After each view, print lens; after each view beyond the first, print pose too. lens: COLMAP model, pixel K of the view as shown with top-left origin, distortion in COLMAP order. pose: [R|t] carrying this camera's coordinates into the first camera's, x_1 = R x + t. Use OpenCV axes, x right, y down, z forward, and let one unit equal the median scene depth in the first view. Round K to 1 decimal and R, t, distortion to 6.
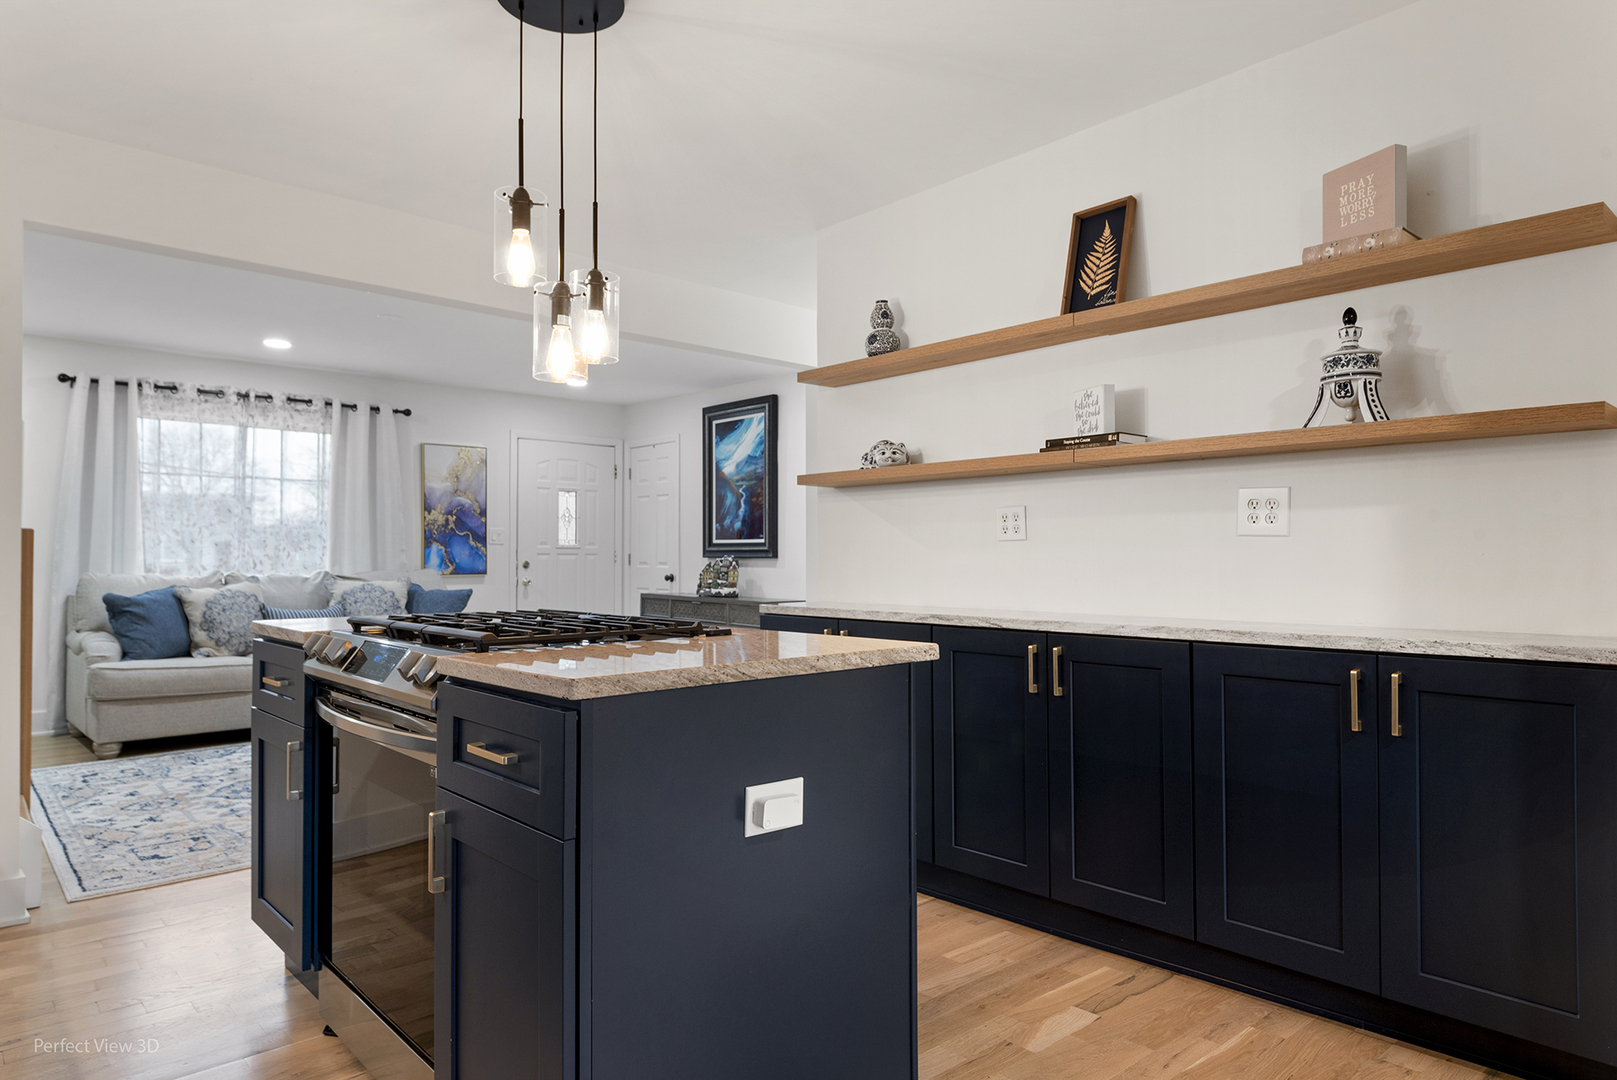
lens RADIAL K [[983.4, 0, 808.5], [0, 983.4, 540.0], [0, 0, 1]] dist [-0.002105, -0.000522]
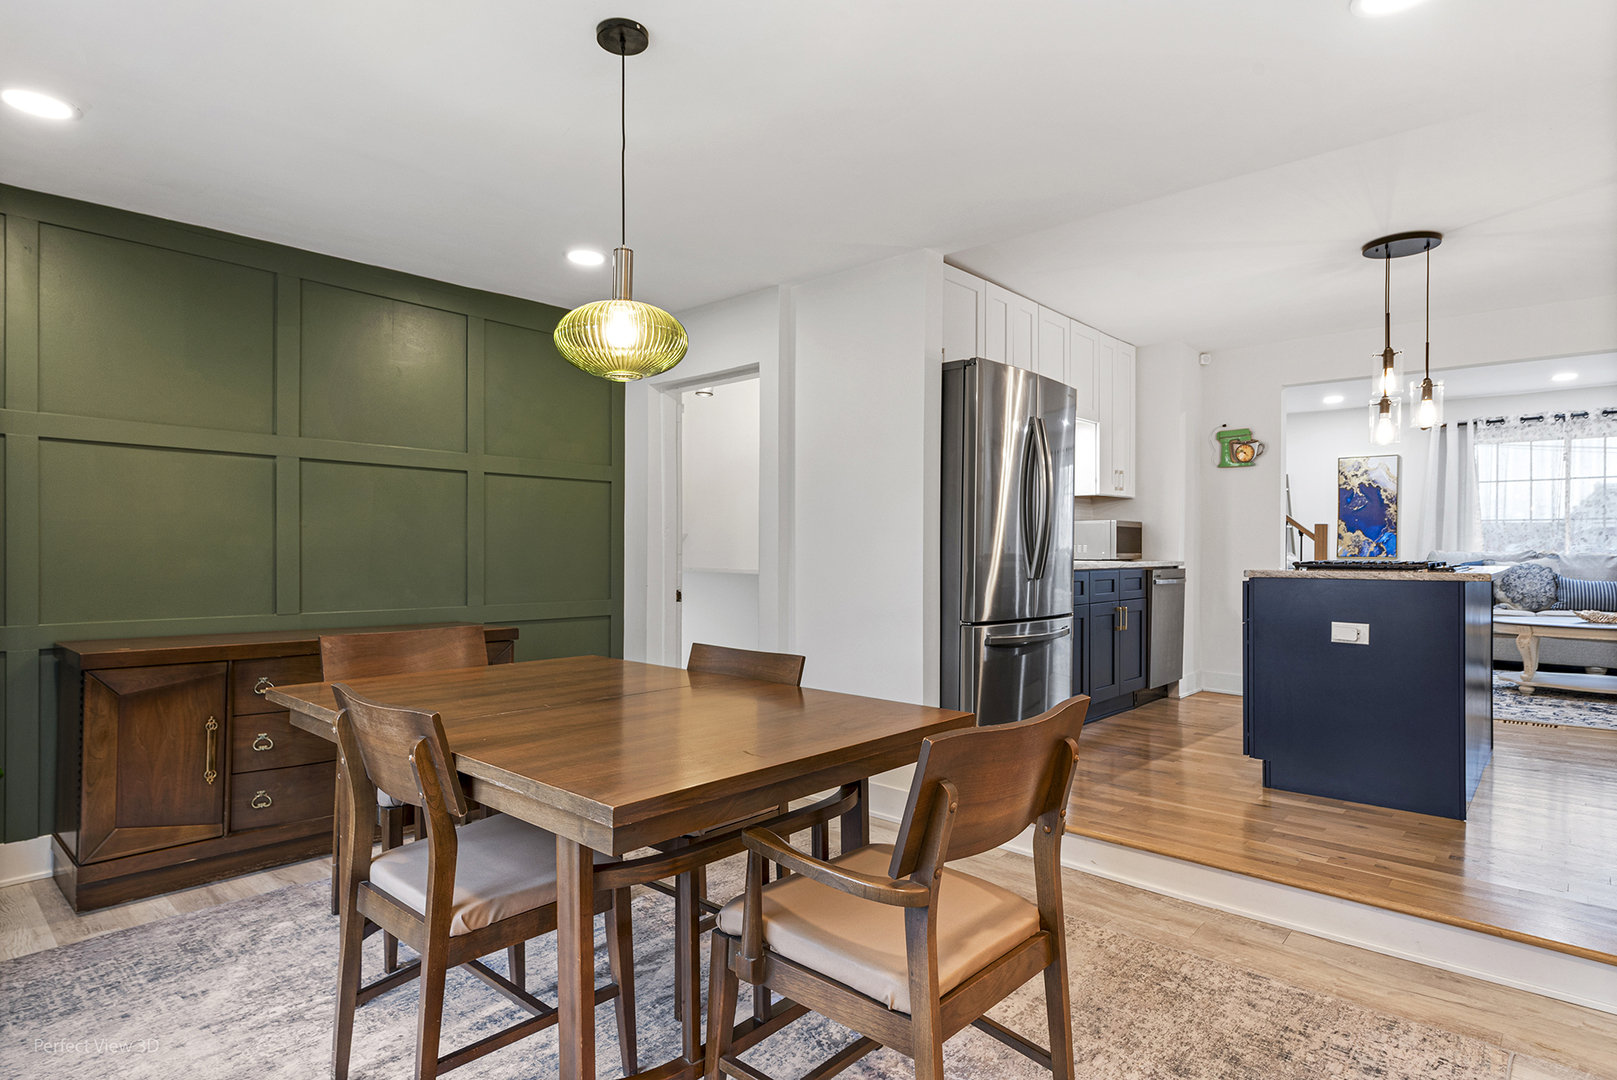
lens RADIAL K [[861.6, 0, 808.5], [0, 861.6, 540.0], [0, 0, 1]] dist [-0.000332, -0.000018]
pose [[0.116338, -0.010611, -0.993153, 0.474436], [0.018093, 0.999800, -0.008563, 0.009438], [0.993045, -0.016973, 0.116507, -0.138652]]
